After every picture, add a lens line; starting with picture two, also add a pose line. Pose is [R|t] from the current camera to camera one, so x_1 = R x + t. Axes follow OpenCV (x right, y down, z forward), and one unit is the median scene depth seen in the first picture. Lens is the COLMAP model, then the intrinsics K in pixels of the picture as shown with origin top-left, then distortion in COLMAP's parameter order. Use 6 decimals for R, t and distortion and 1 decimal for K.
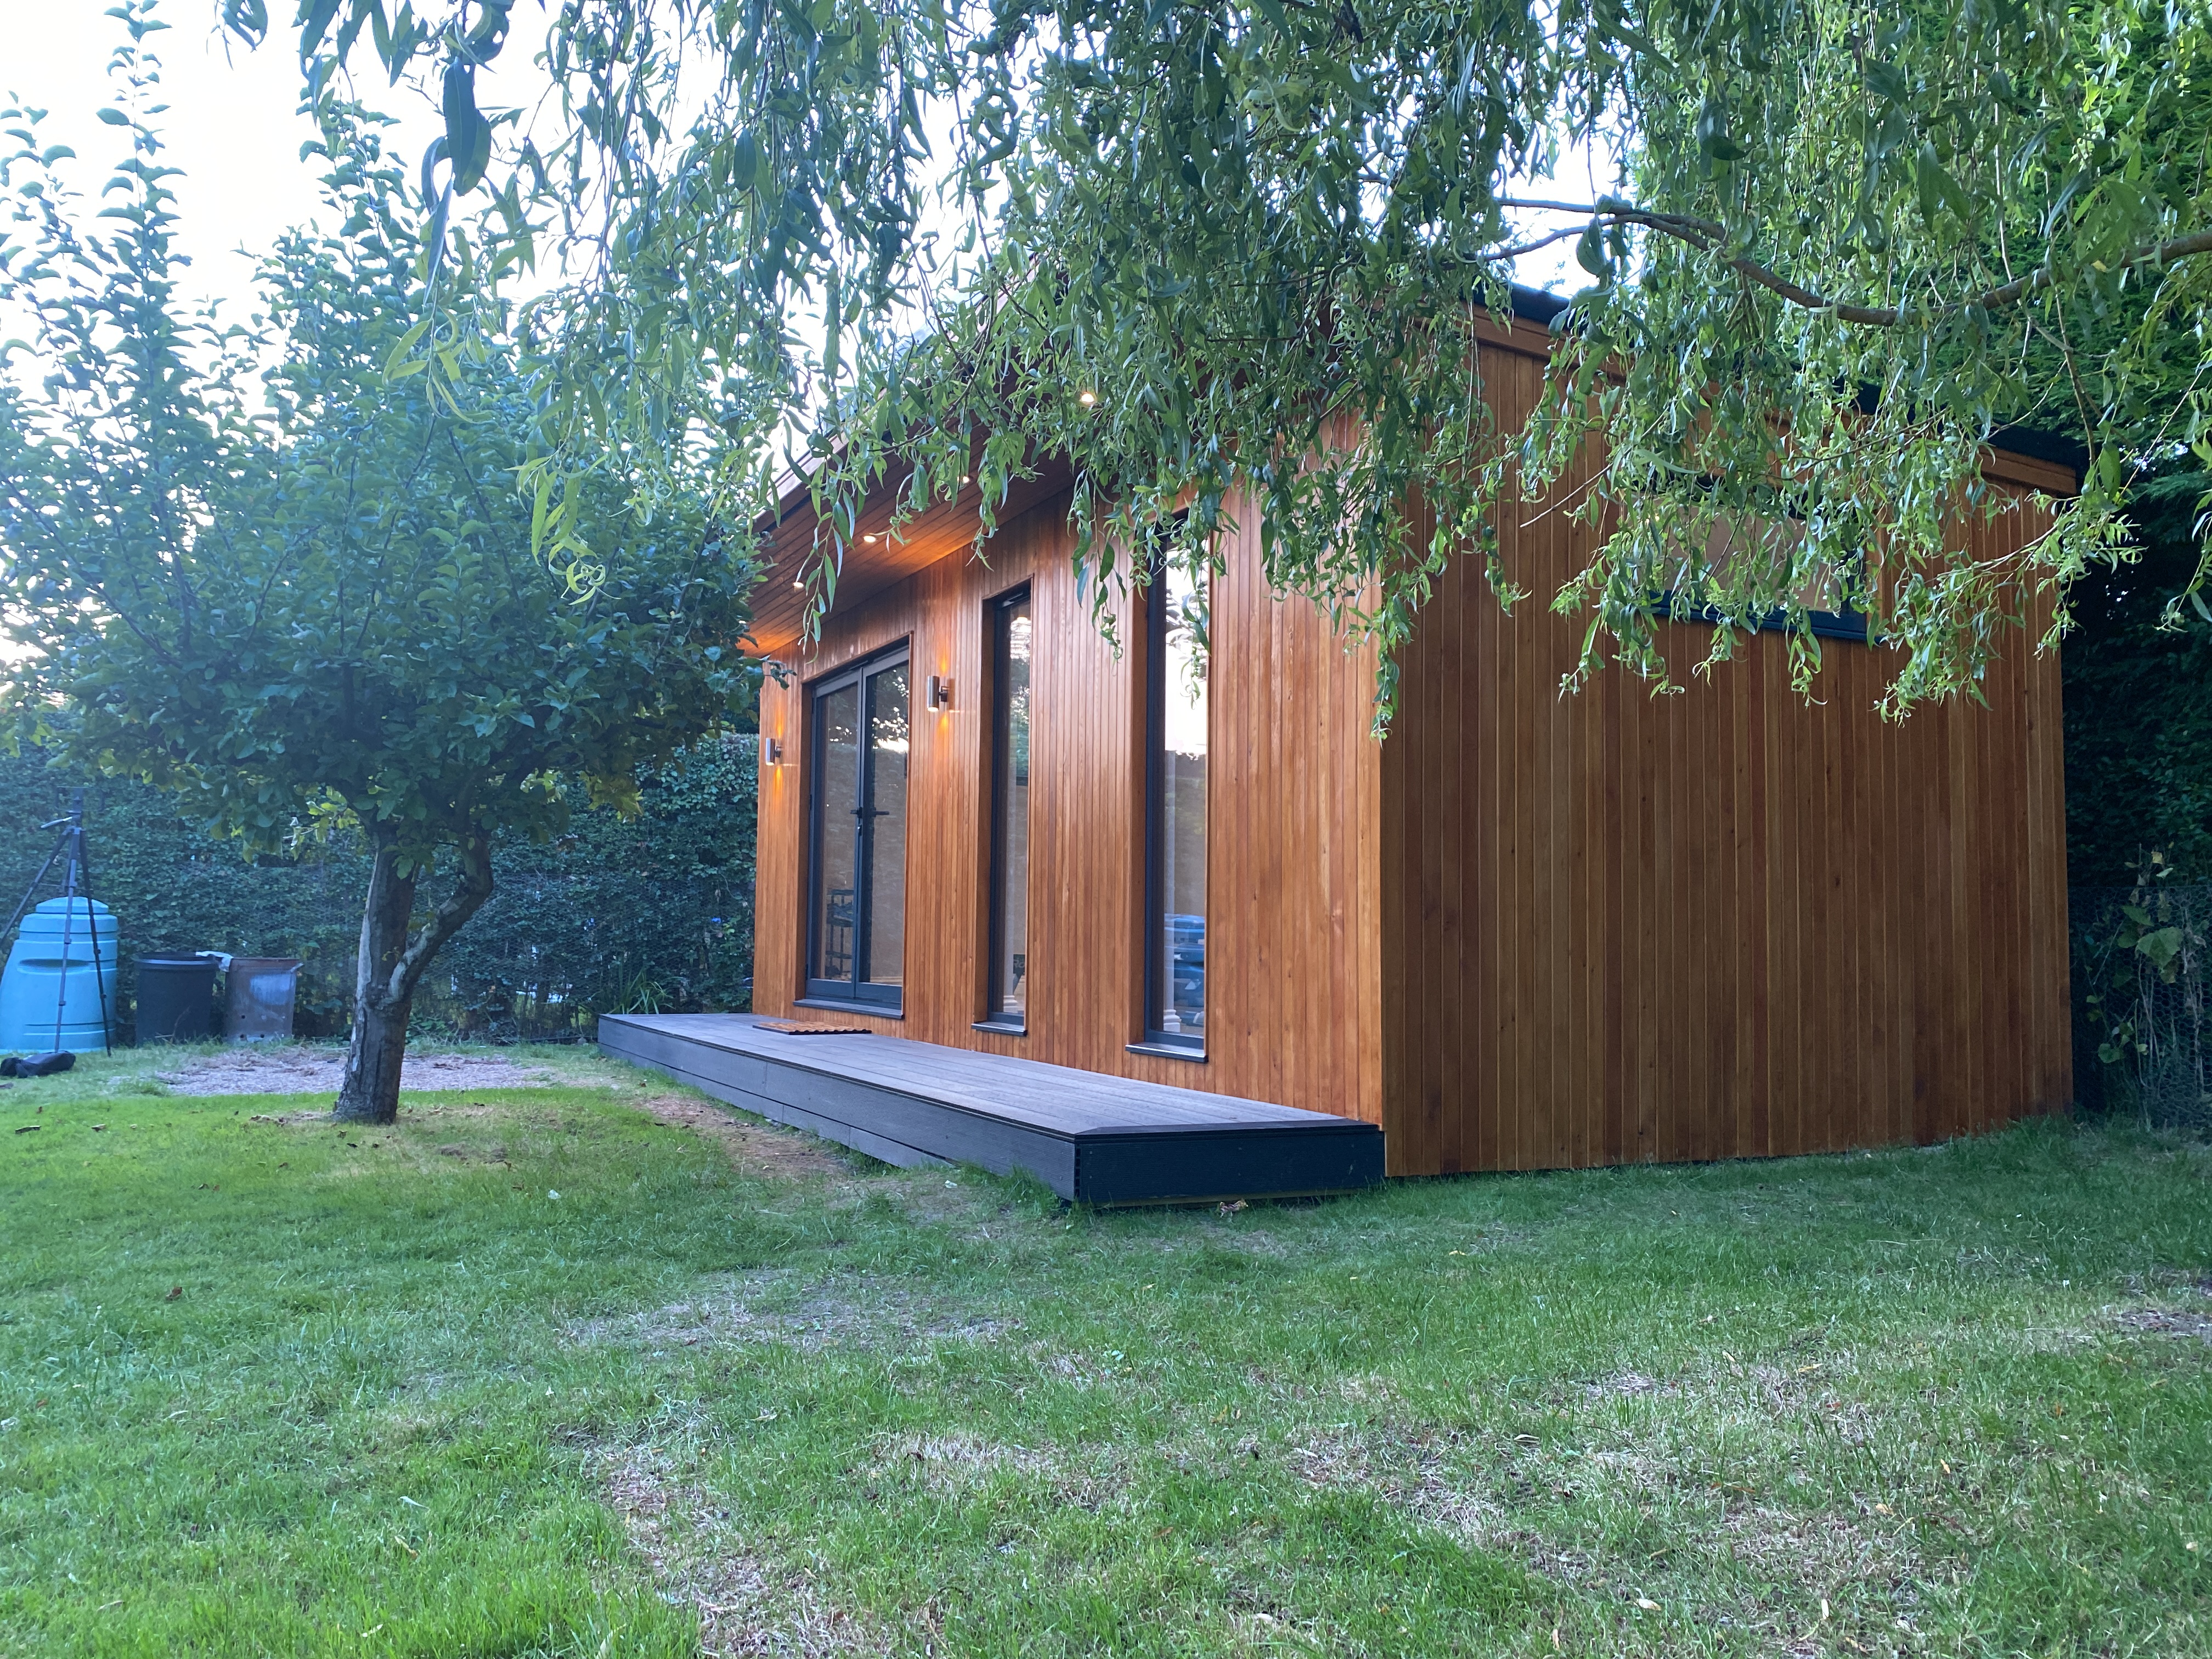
lens RADIAL K [[1700.2, 0, 1106.0], [0, 1700.2, 829.5], [0, 0, 1]] dist [0.134761, -0.001587]
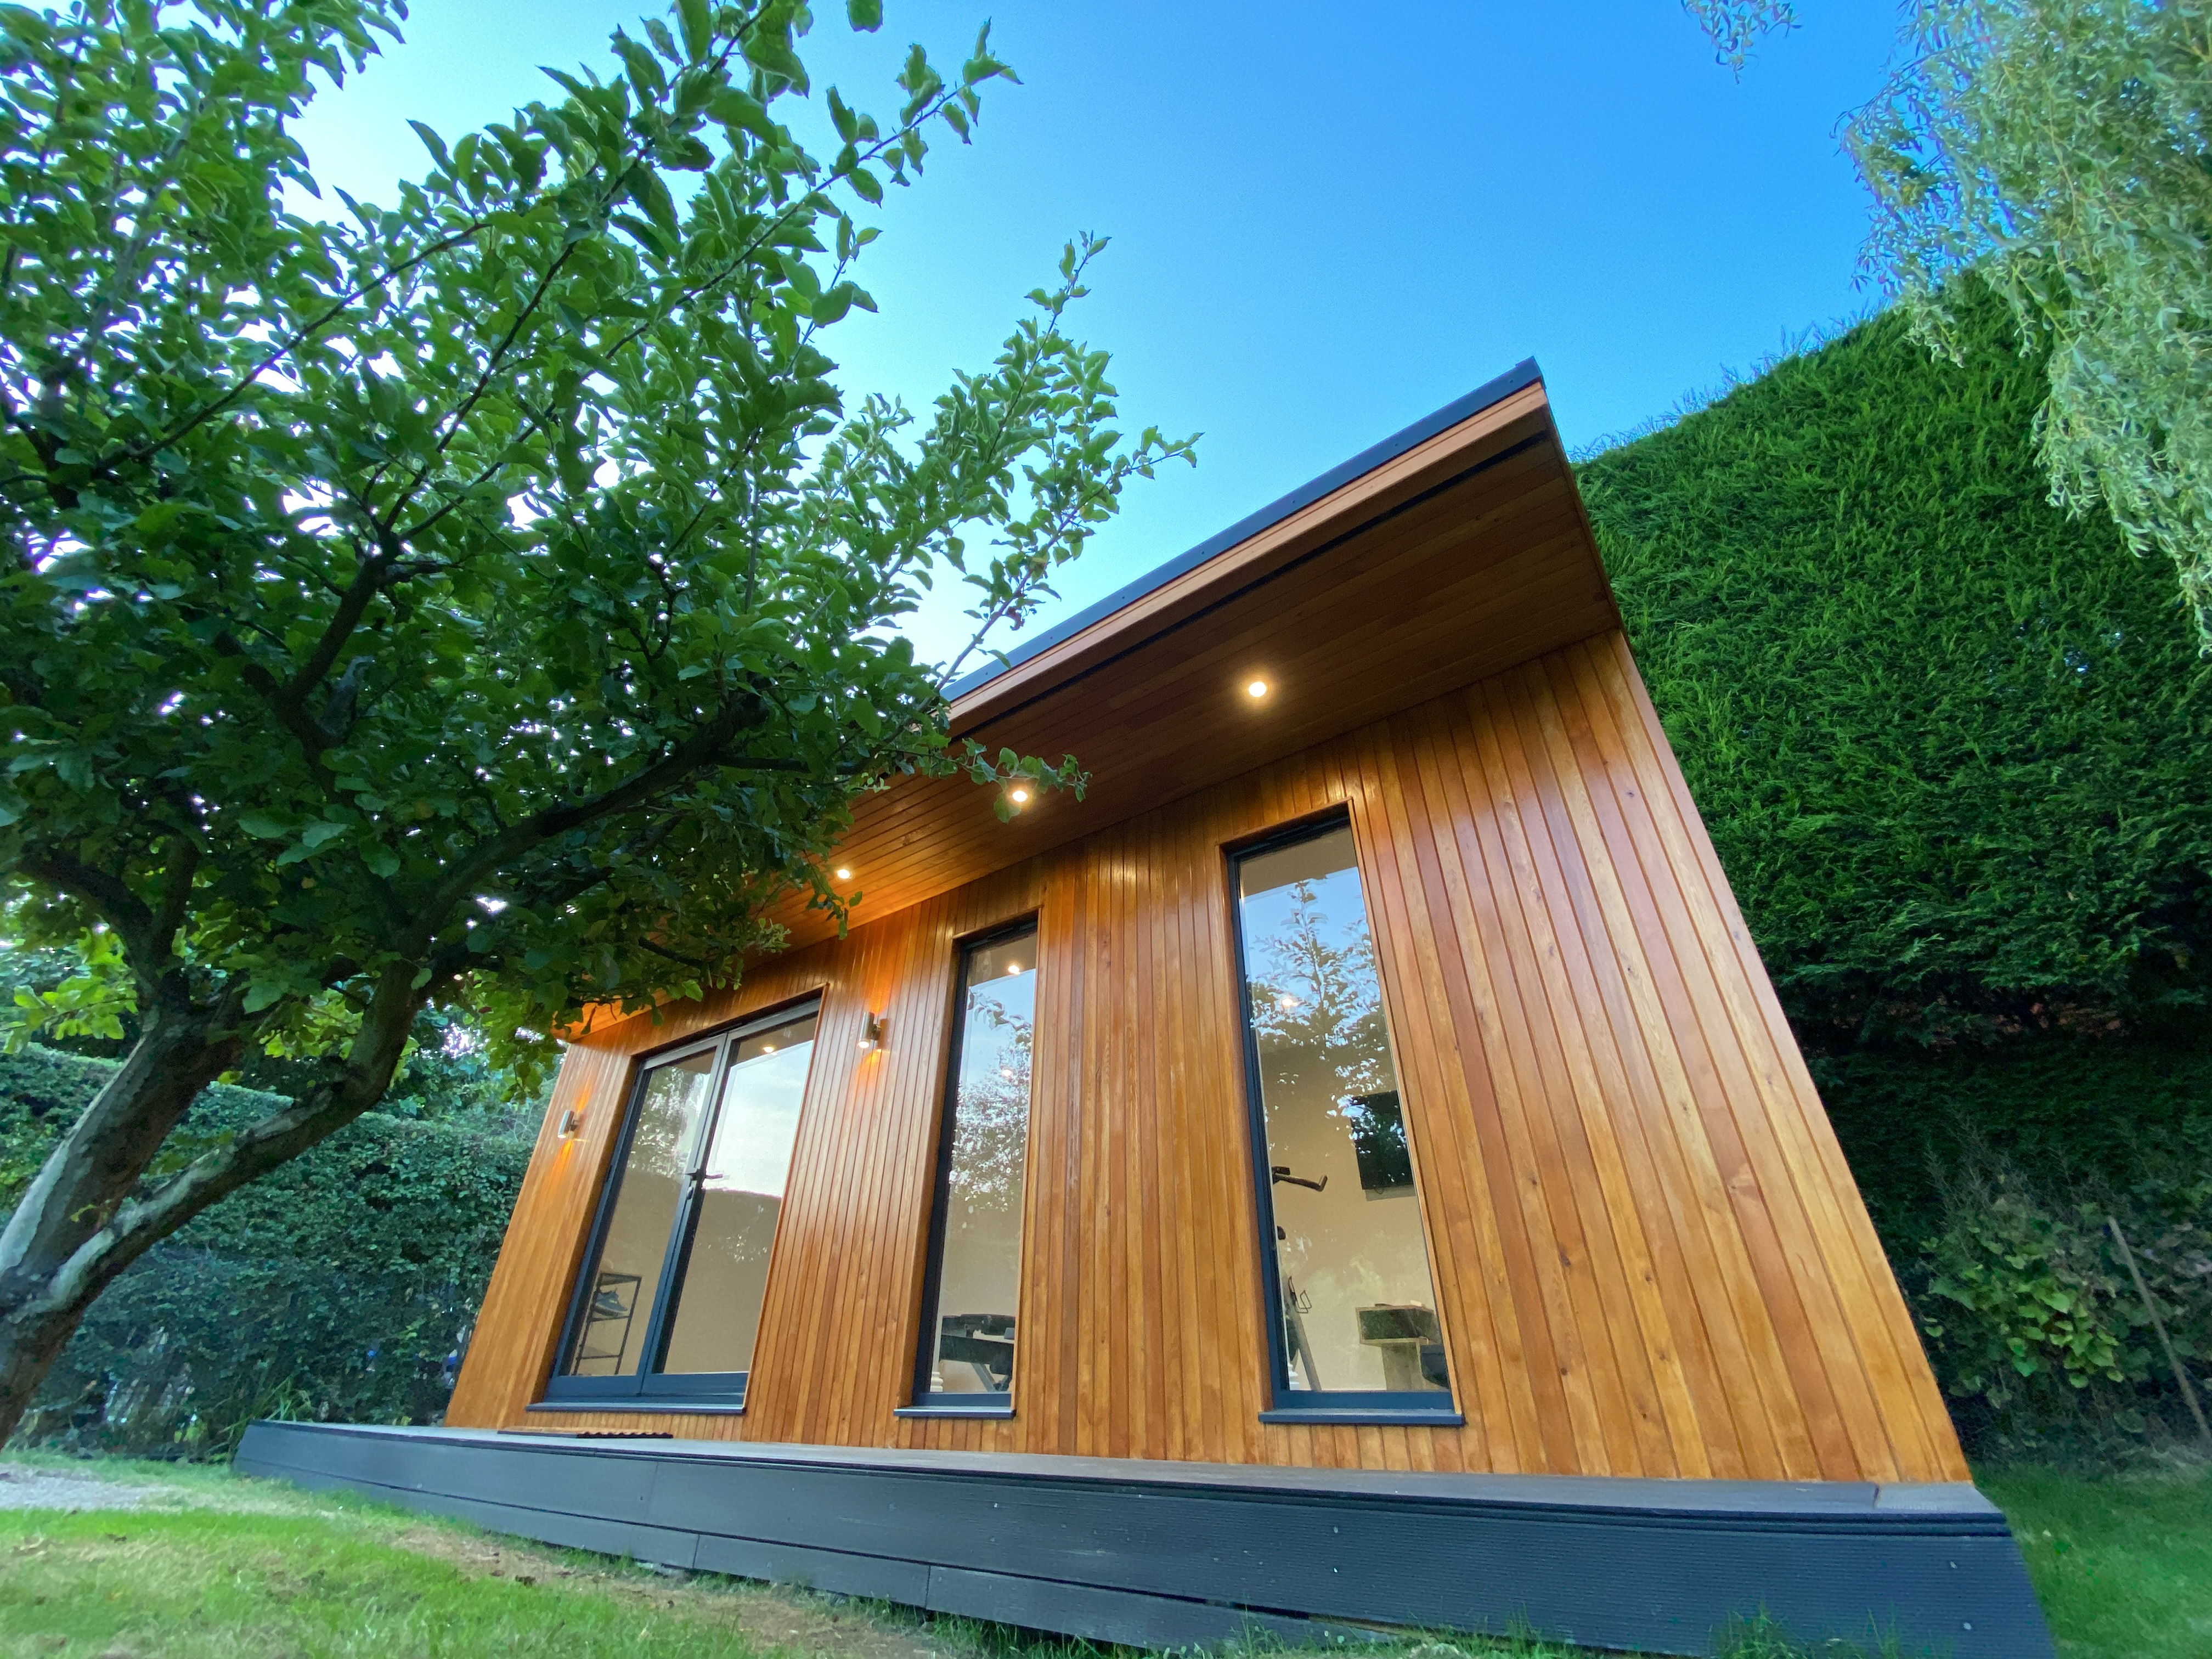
lens RADIAL K [[896.3, 0, 1101.2], [0, 896.3, 839.8], [0, 0, 1]] dist [0.017600, -0.018172]
pose [[0.889930, 0.241715, 0.386779, -0.198454], [-0.027264, 0.874697, -0.483903, 0.072036], [-0.455281, 0.420095, 0.785009, 0.440148]]
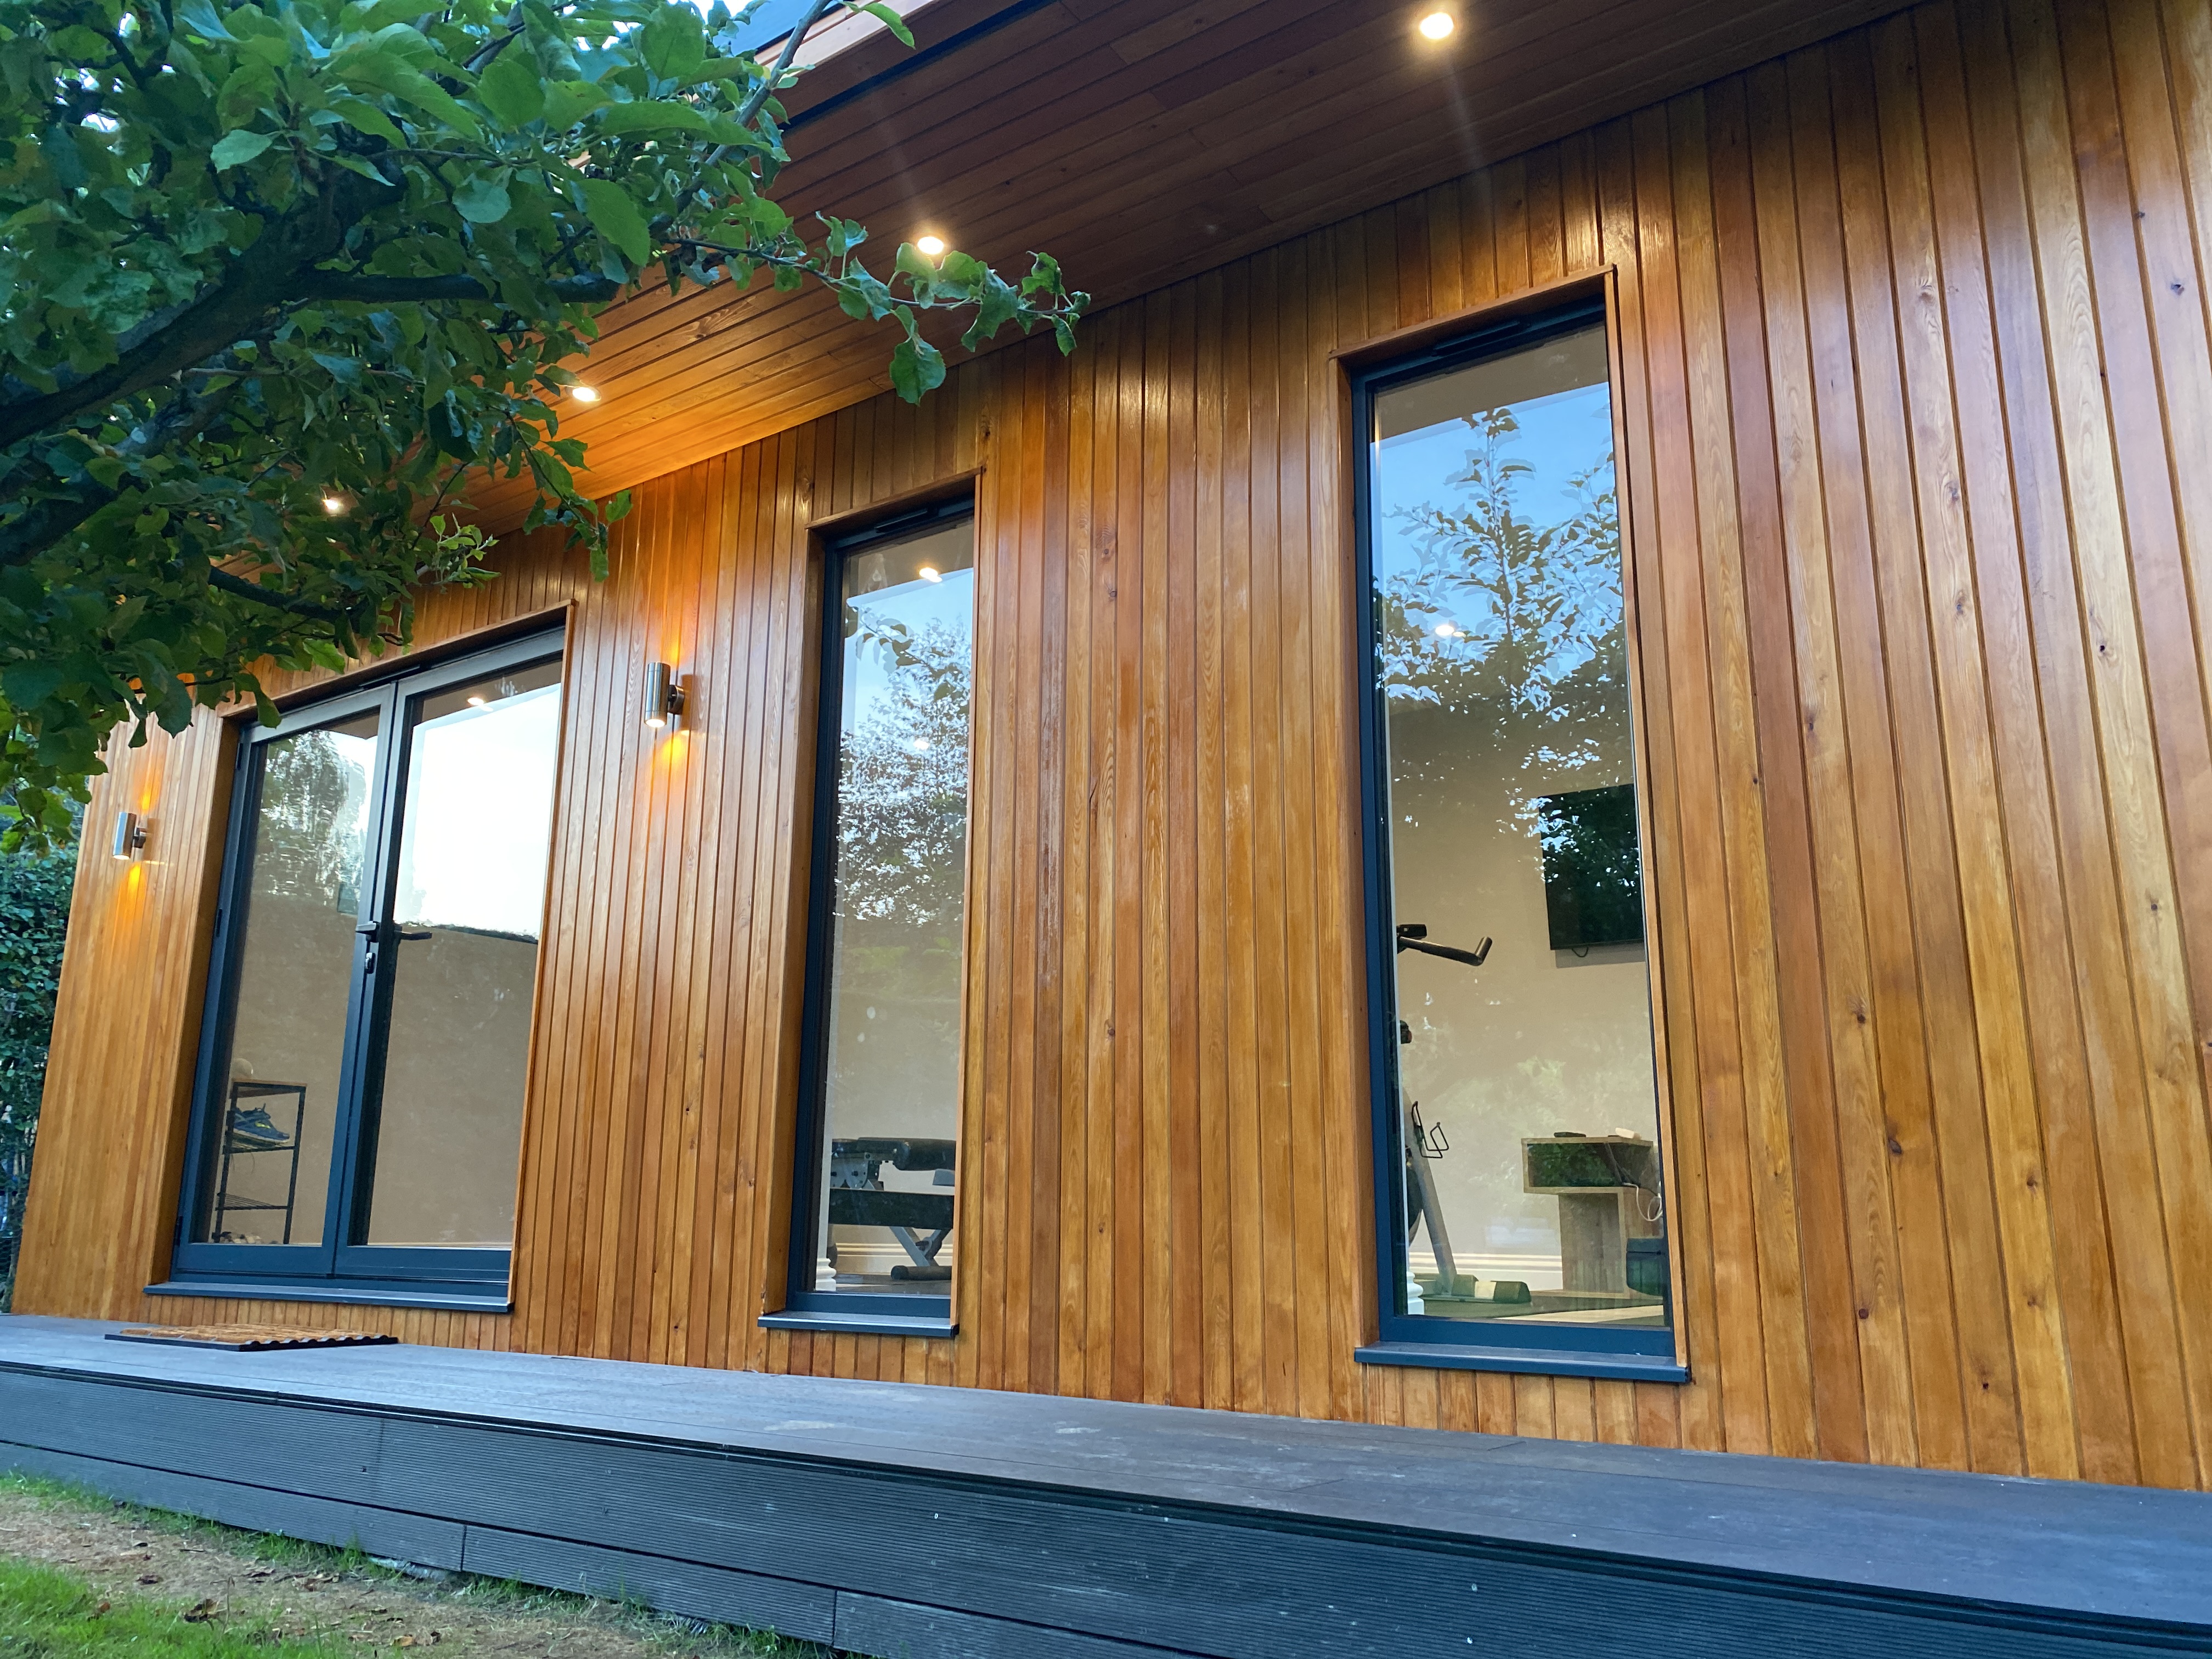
lens RADIAL K [[1695.9, 0, 1101.3], [0, 1695.9, 834.3], [0, 0, 1]] dist [0.018771, -0.010193]
pose [[0.886199, 0.099694, 0.452452, -0.203749], [-0.027270, 0.986105, -0.163868, 0.047038], [-0.462502, 0.132881, 0.876604, 0.436717]]
